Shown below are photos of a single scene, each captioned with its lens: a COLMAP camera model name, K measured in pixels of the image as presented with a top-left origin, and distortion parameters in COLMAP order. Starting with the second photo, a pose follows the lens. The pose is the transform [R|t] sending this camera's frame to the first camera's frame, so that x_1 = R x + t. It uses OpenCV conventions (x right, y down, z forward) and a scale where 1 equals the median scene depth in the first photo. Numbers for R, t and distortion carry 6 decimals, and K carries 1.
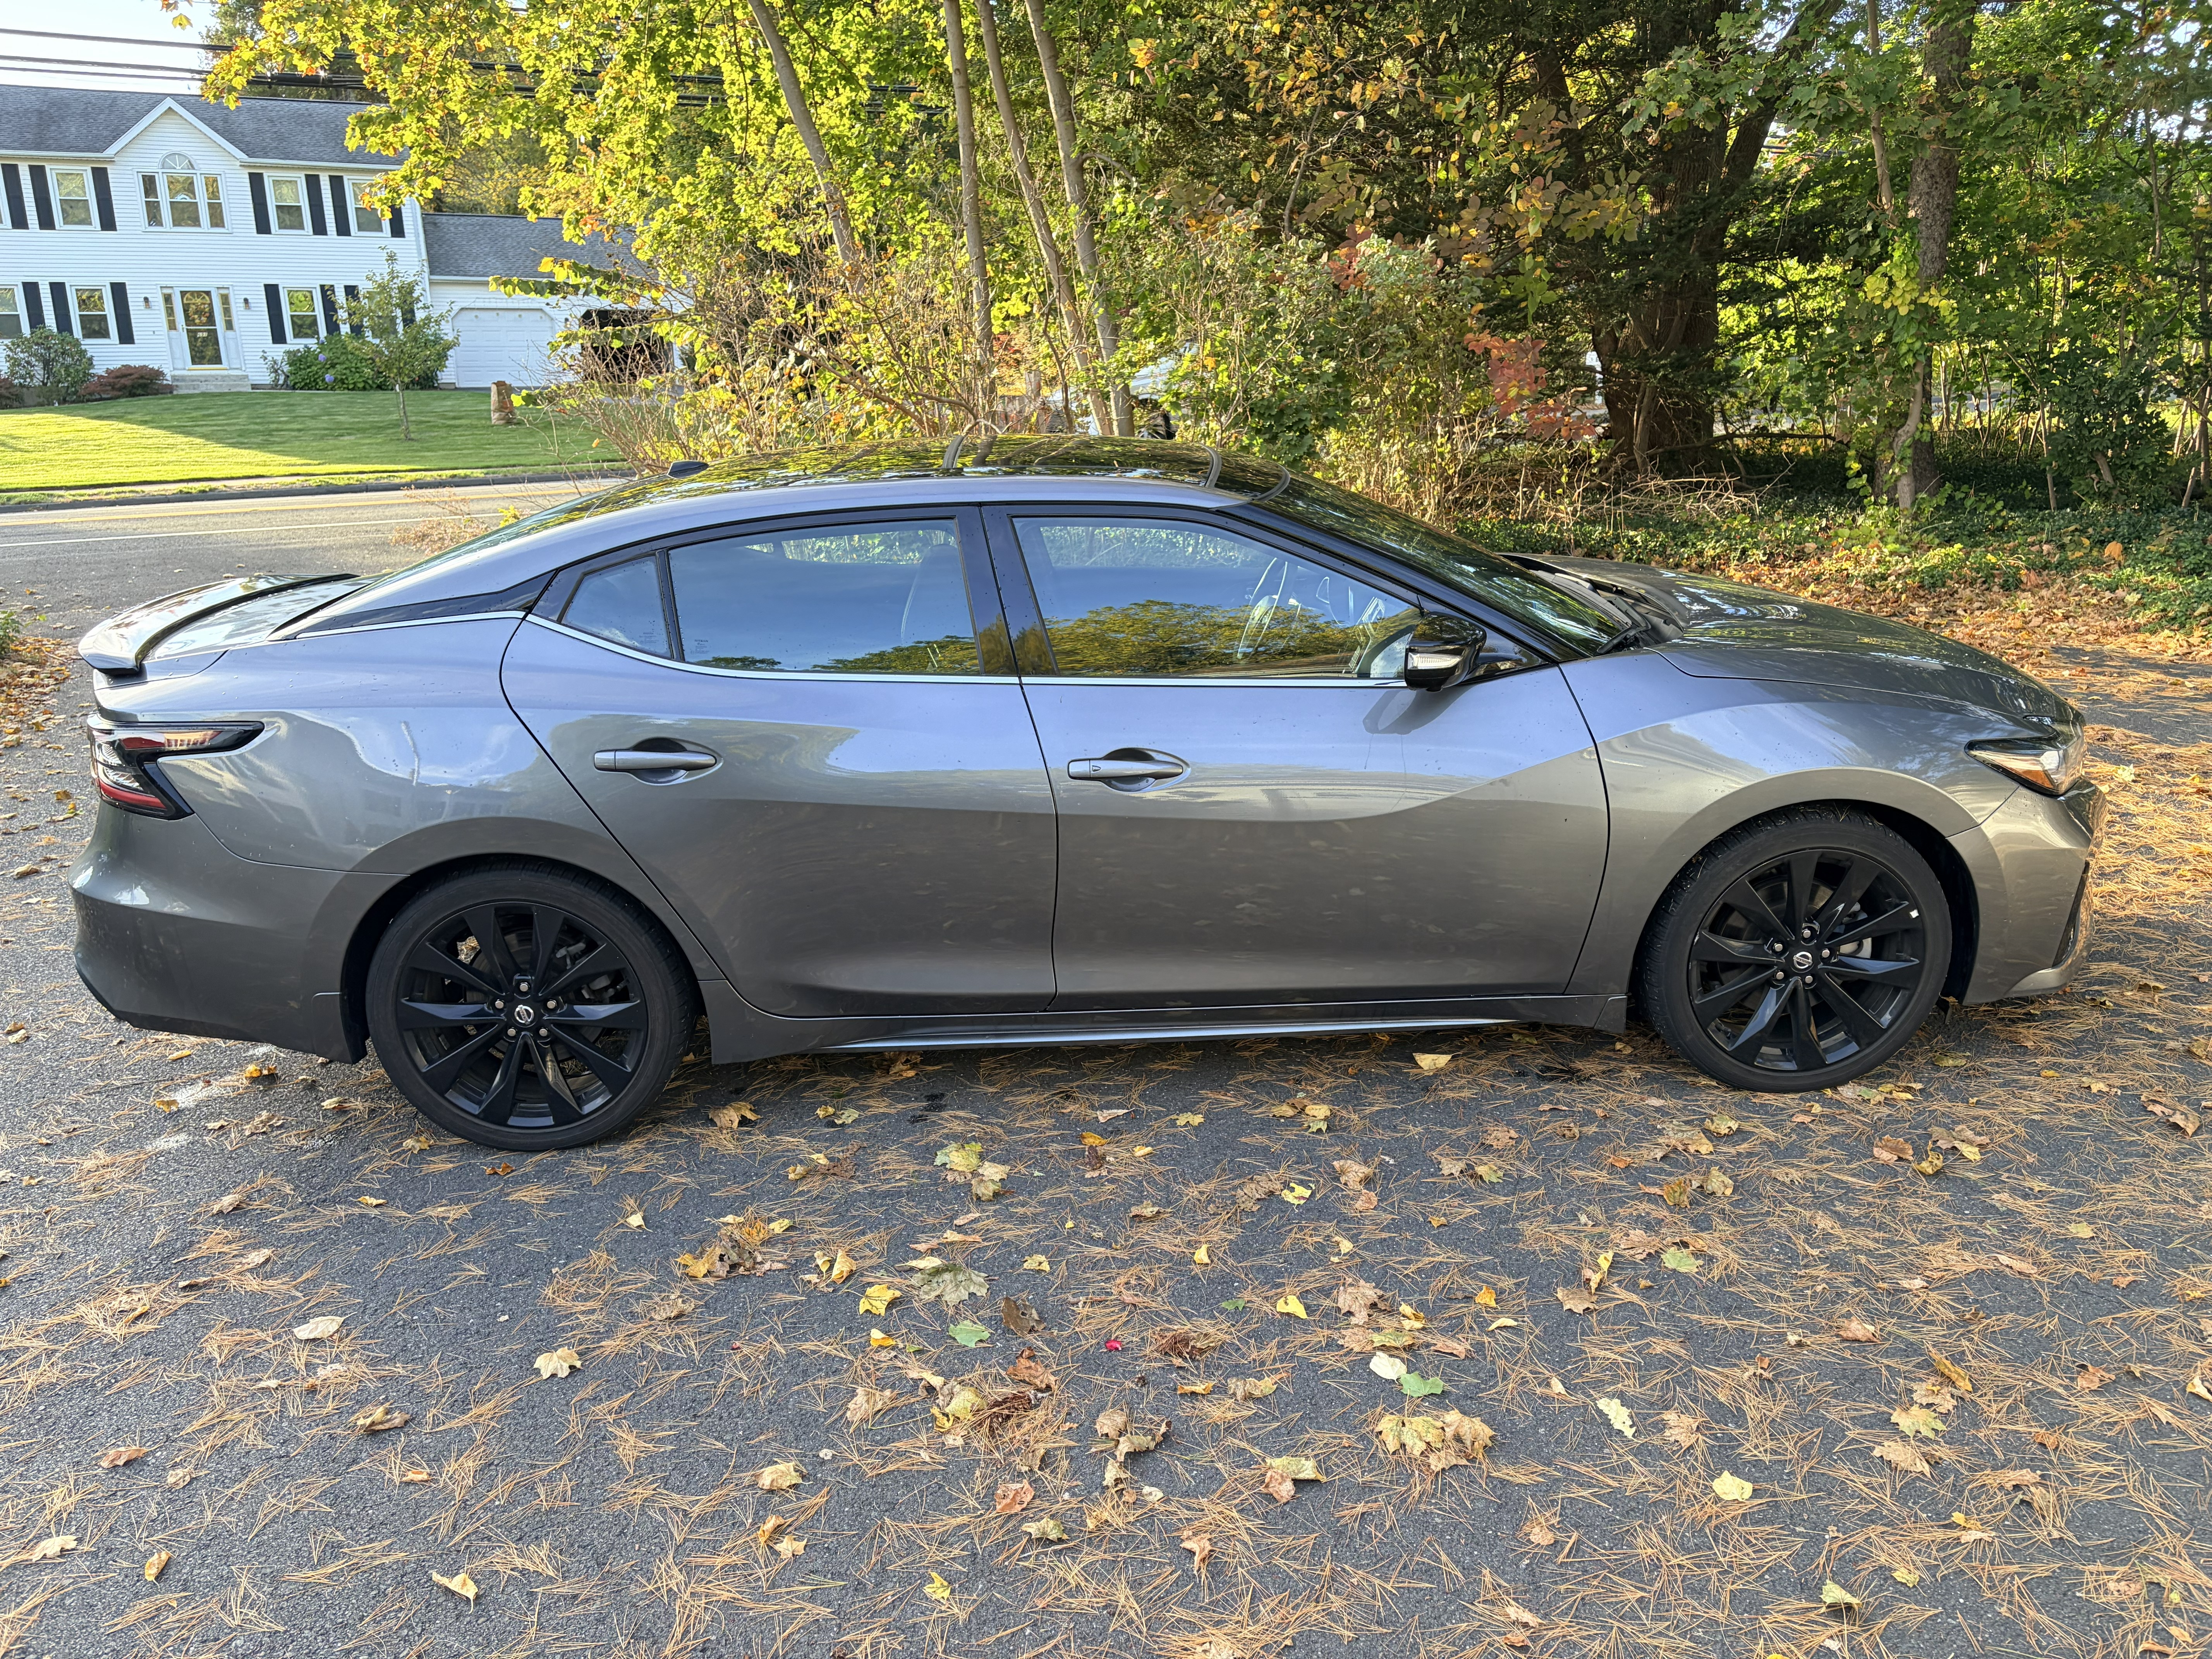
lens RADIAL K [[1670.9, 0, 1106.0], [0, 1670.9, 829.5], [0, 0, 1]] dist [0.072979, -0.080312]
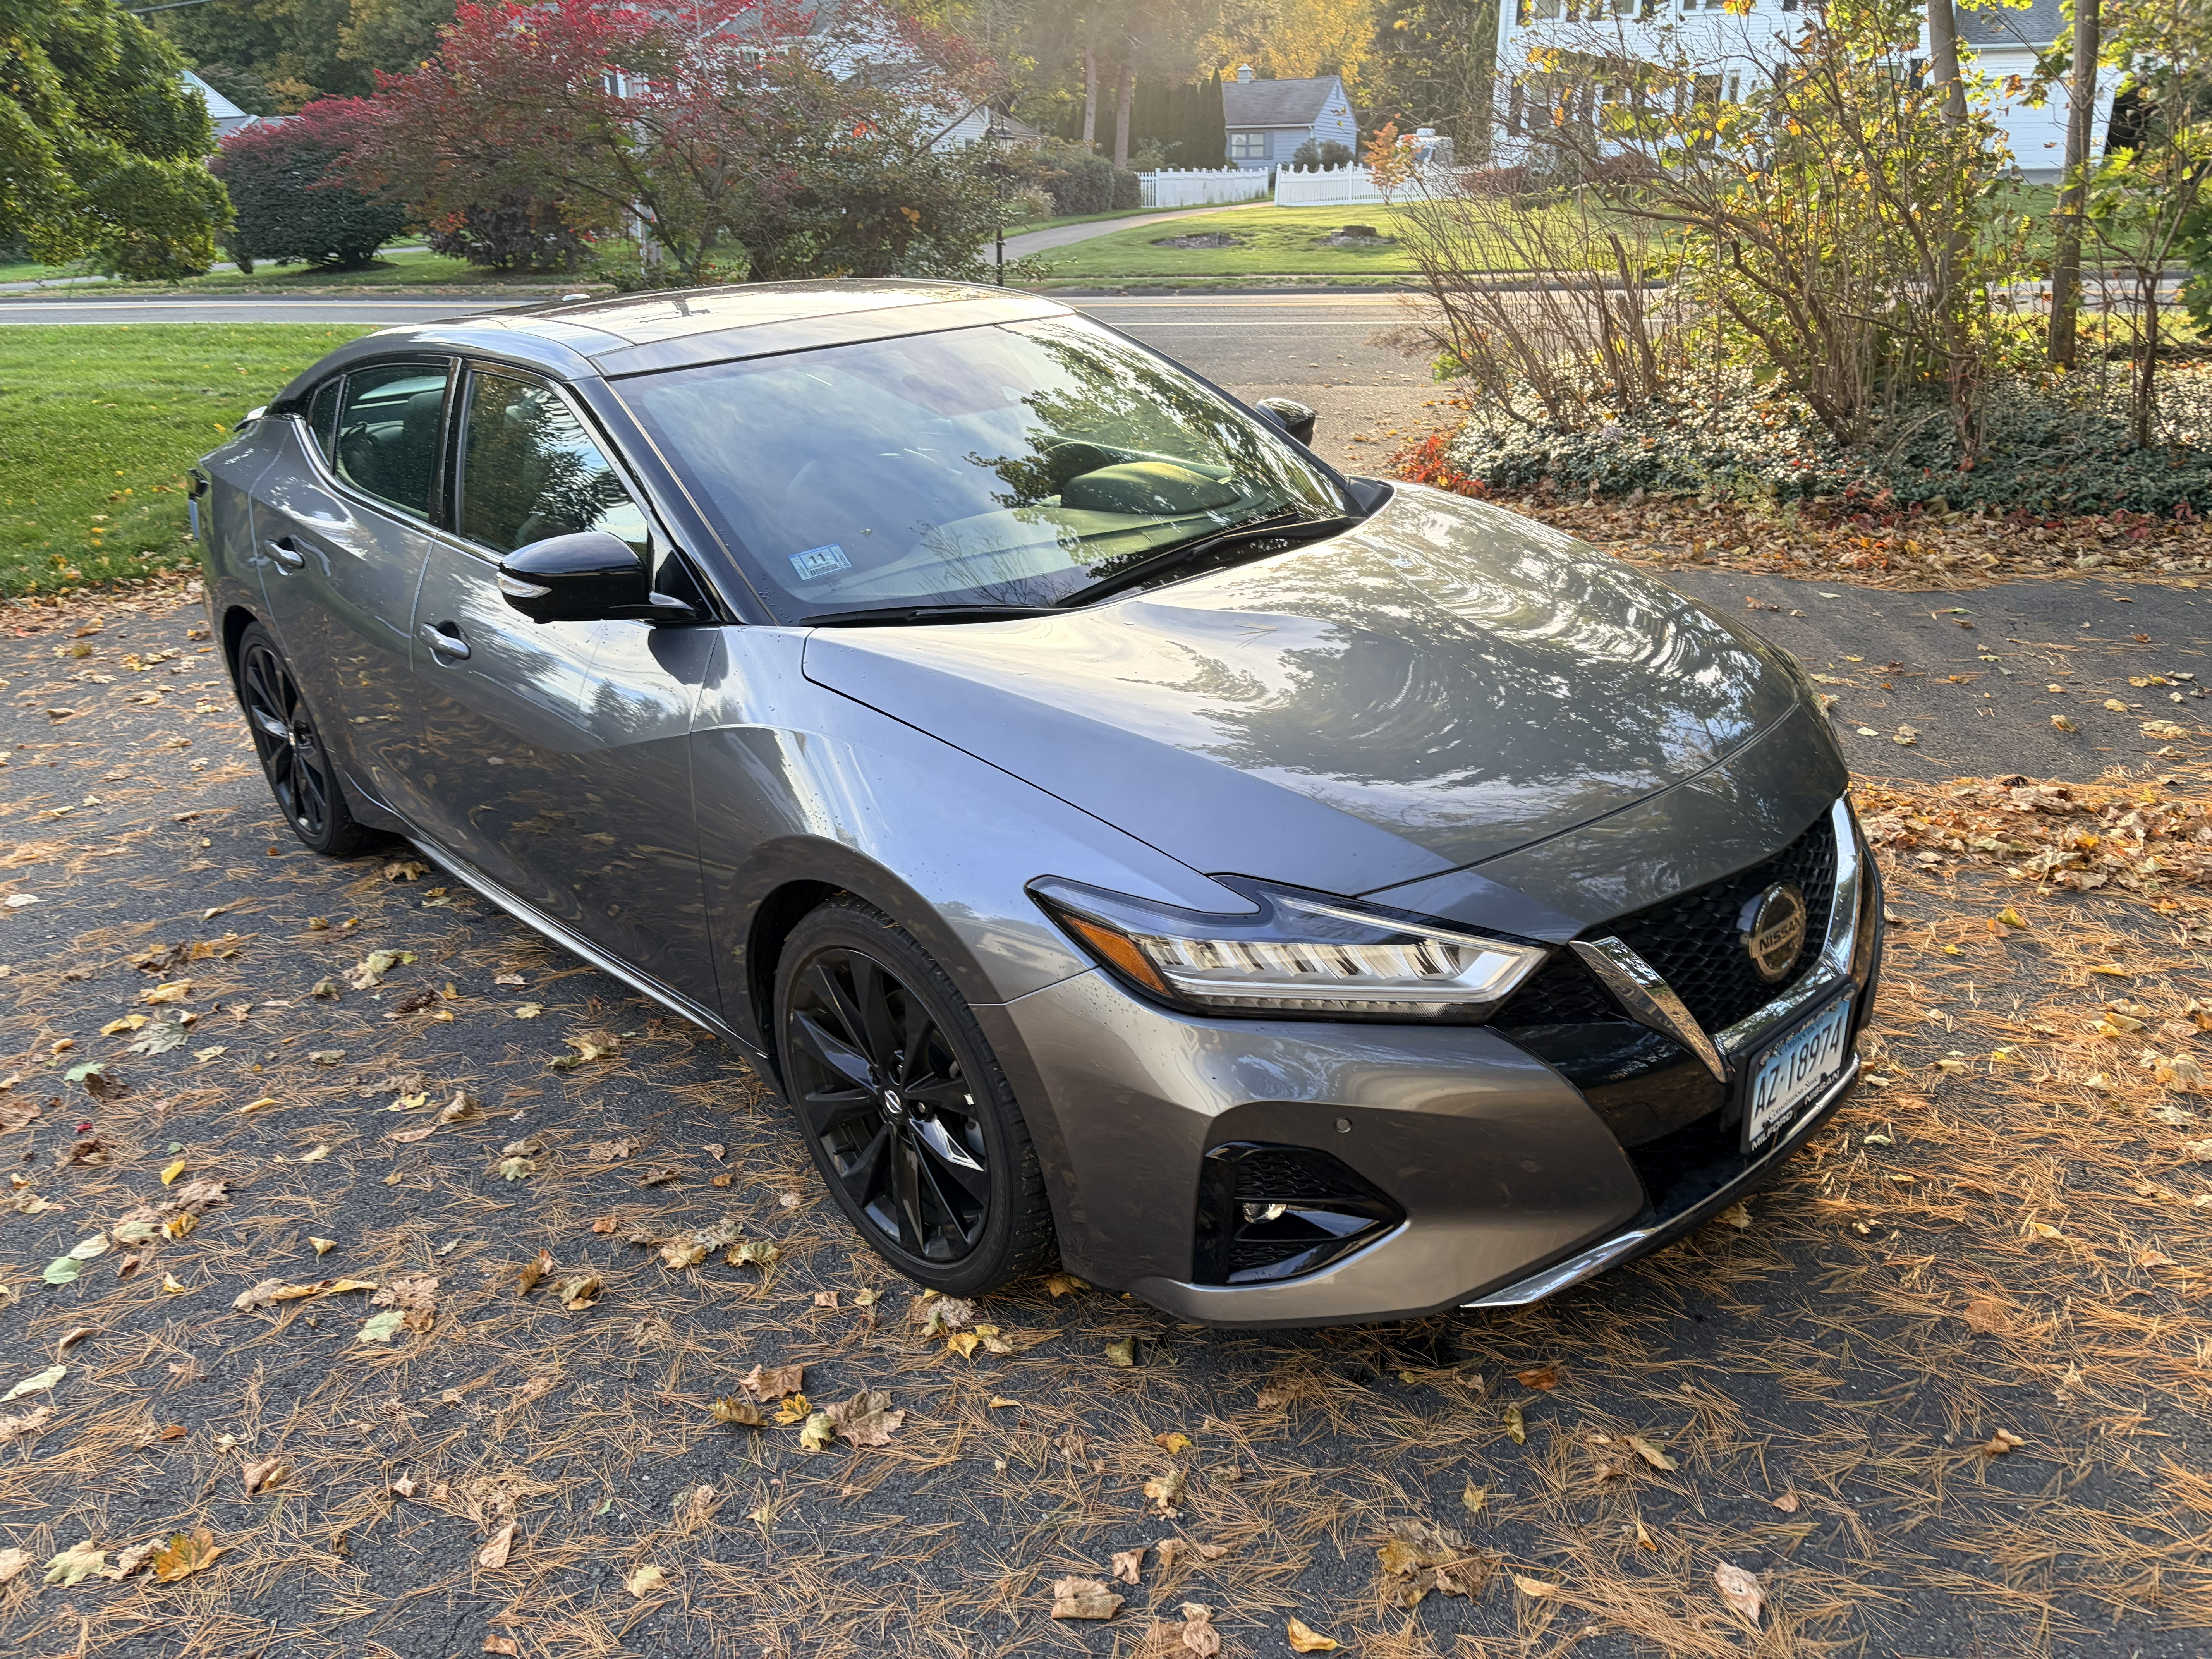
lens RADIAL K [[1670.9, 0, 1106.0], [0, 1670.9, 829.5], [0, 0, 1]] dist [0.072979, -0.080312]
pose [[0.637182, 0.278341, -0.718697, 1.041556], [-0.191499, 0.960442, 0.202186, -0.214039], [0.746543, 0.008800, 0.665279, 0.650596]]
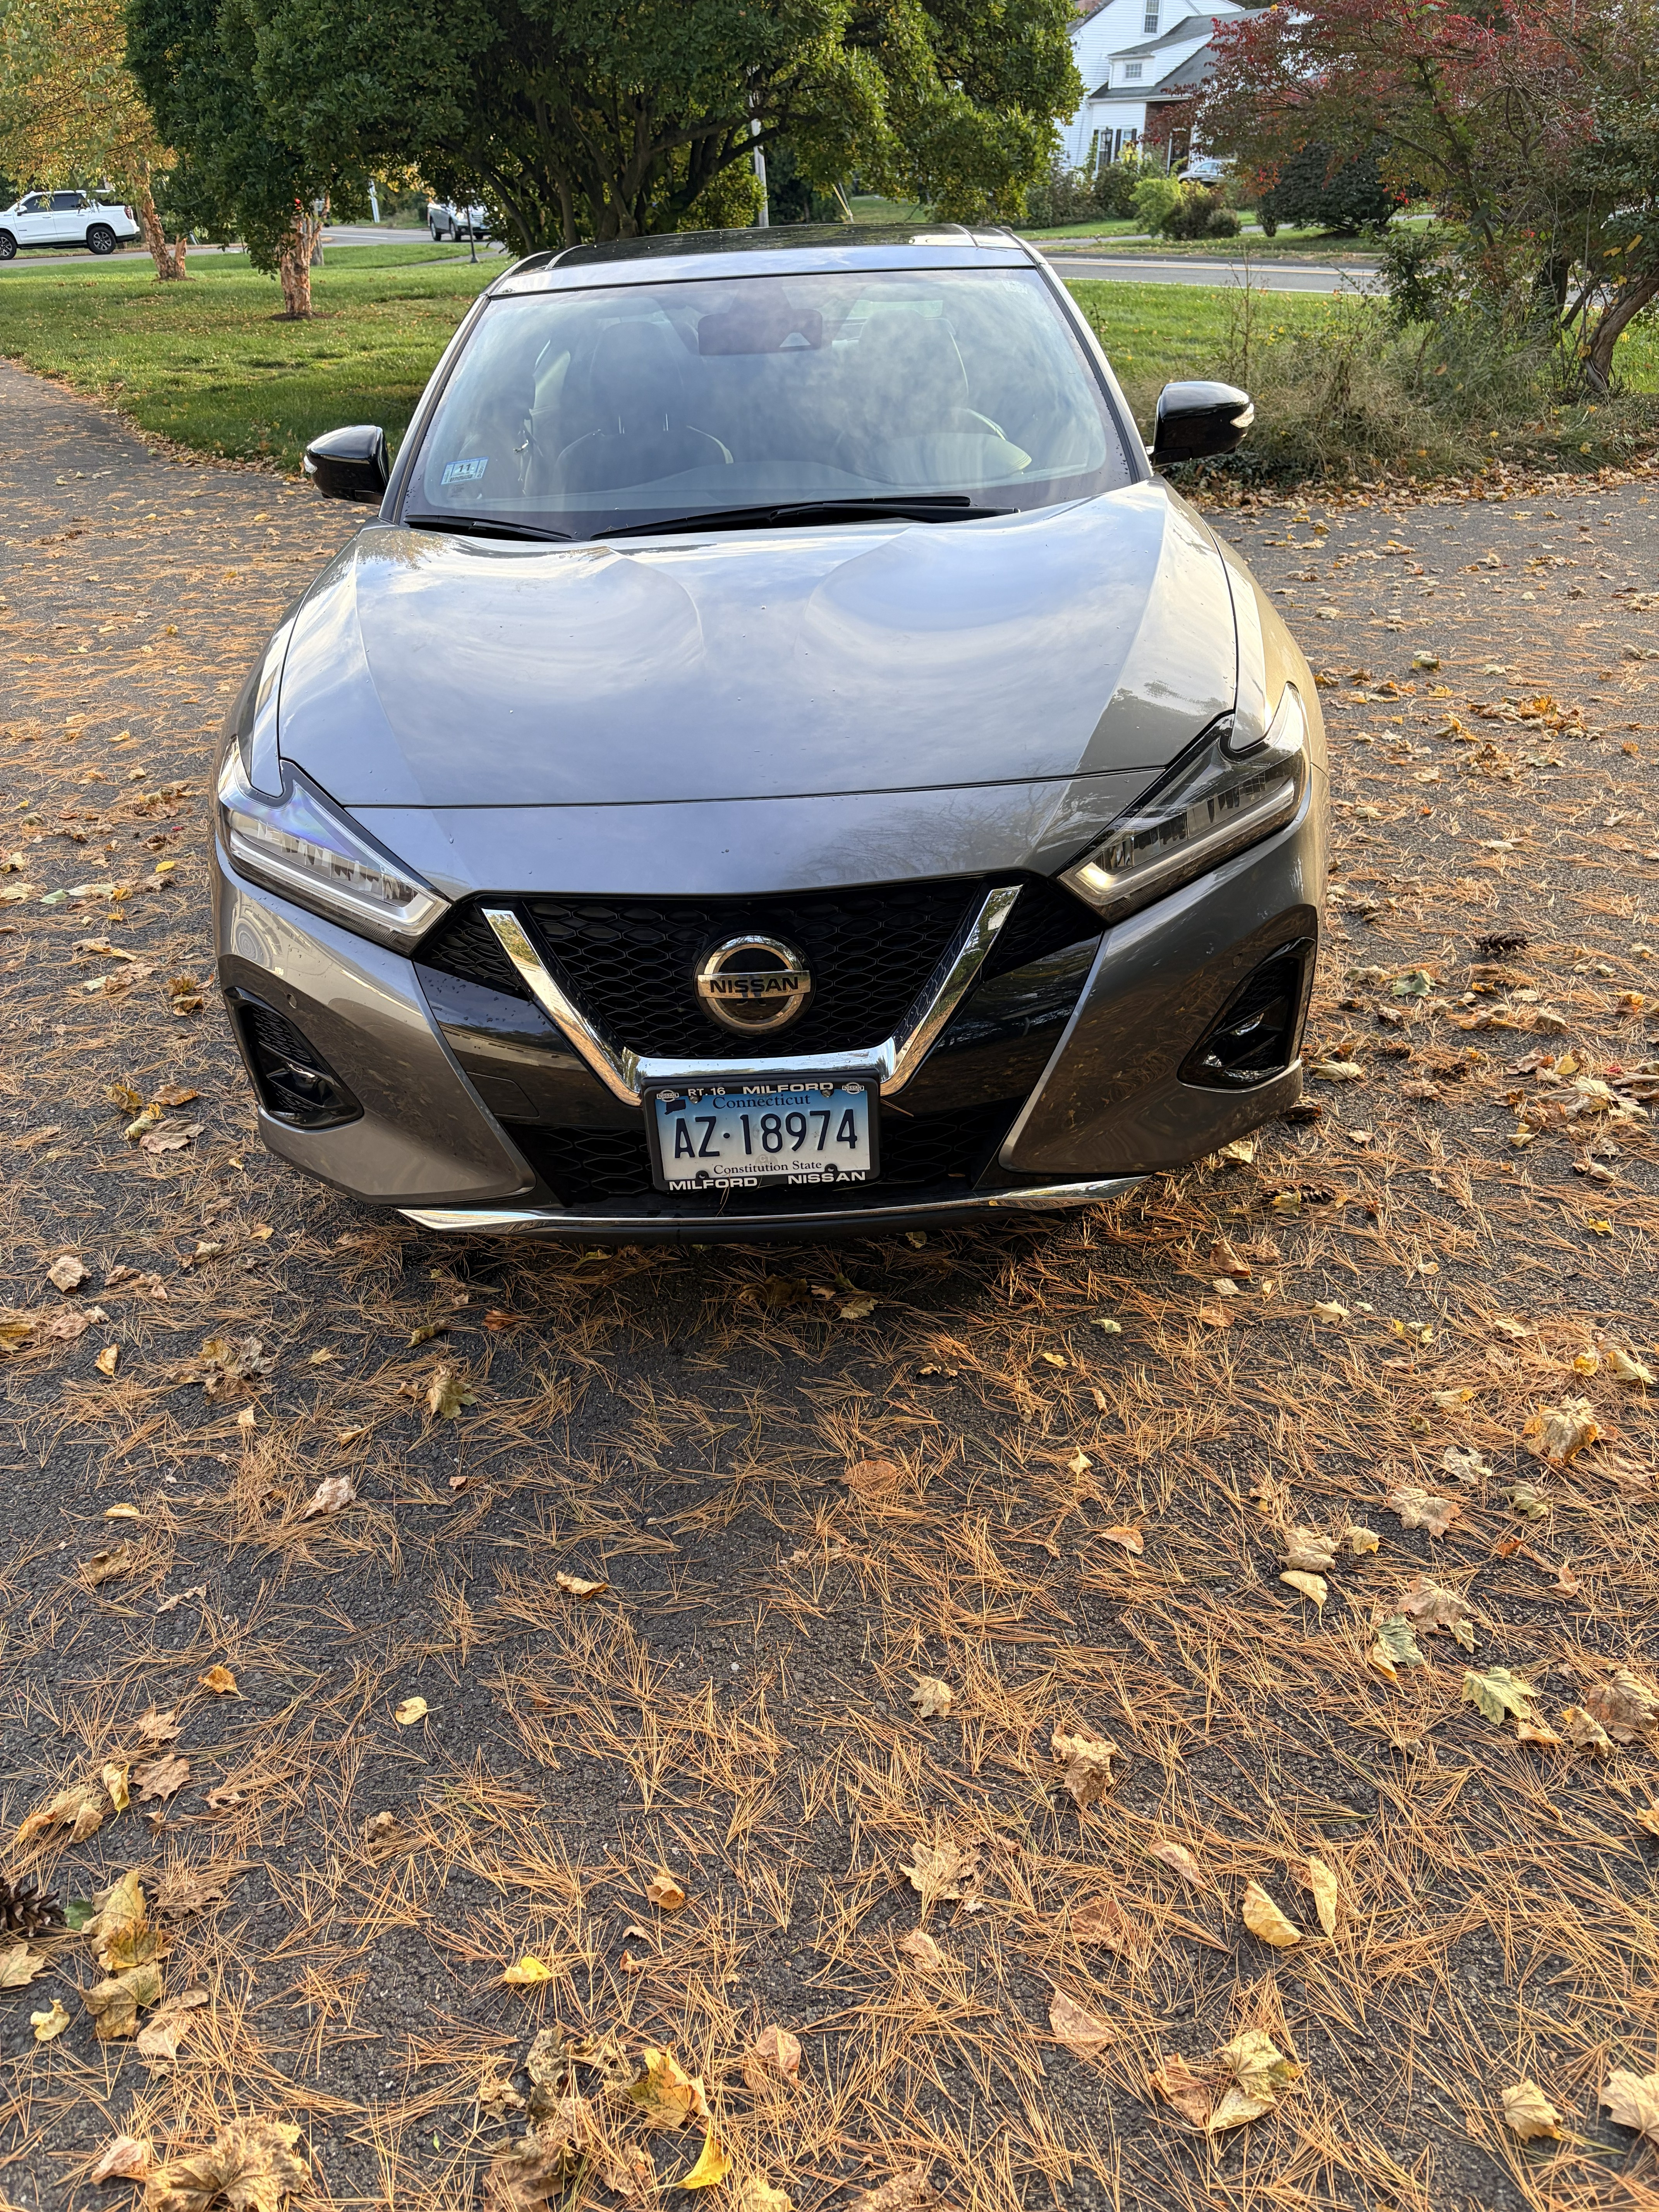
lens RADIAL K [[1670.9, 0, 829.5], [0, 1670.9, 1106.0], [0, 0, 1]] dist [0.072979, -0.080312]
pose [[-0.053063, 0.497267, -0.865974, 1.308105], [-0.252555, 0.832319, 0.493417, -0.372009], [0.966126, 0.244888, 0.081422, 1.332585]]
